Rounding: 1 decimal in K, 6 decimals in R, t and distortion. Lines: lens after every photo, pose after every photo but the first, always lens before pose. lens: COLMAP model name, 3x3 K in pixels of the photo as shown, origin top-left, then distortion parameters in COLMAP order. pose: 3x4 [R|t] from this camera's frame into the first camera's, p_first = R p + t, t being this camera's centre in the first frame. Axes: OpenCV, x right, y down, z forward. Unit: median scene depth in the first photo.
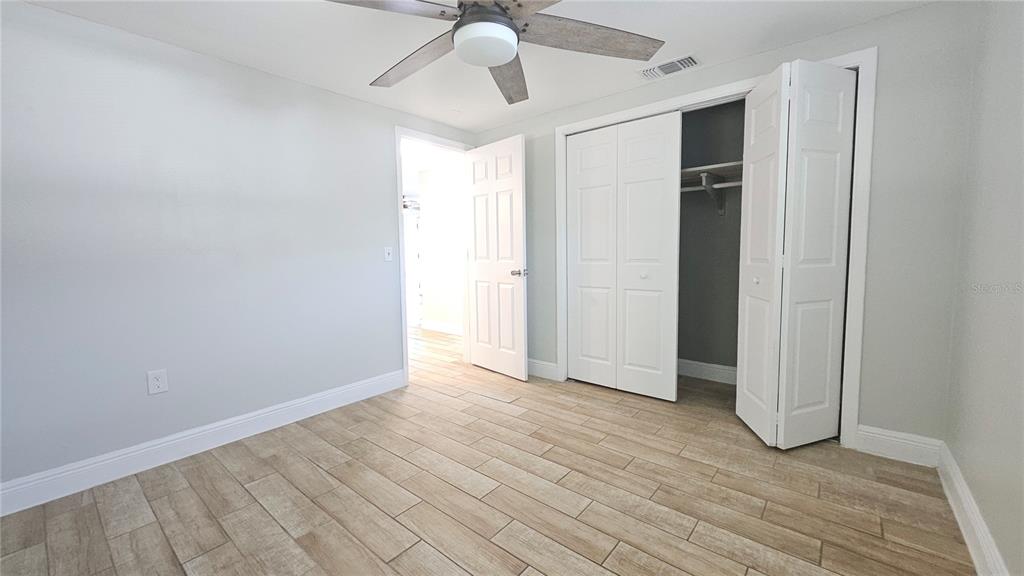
lens RADIAL K [[401.5, 0, 512.5], [0, 401.5, 282.3], [0, 0, 1]] dist [0.008834, -0.006209]
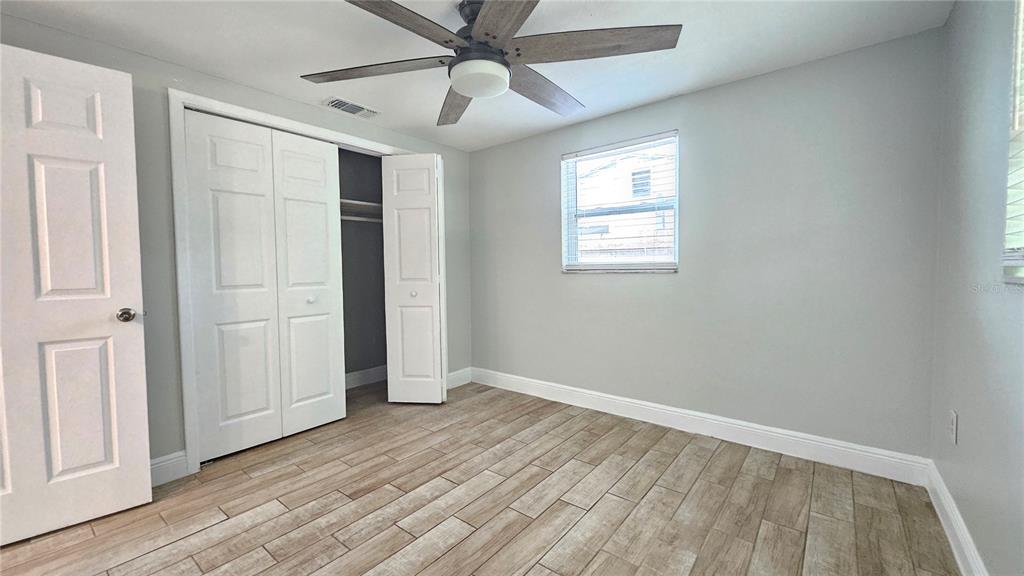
lens RADIAL K [[401.5, 0, 512.5], [0, 401.5, 282.3], [0, 0, 1]] dist [0.008834, -0.006209]
pose [[-0.022844, -0.021790, 0.999502, -0.696284], [0.093386, 0.995345, 0.023834, -0.040279], [-0.995368, 0.093884, -0.020702, 0.595992]]
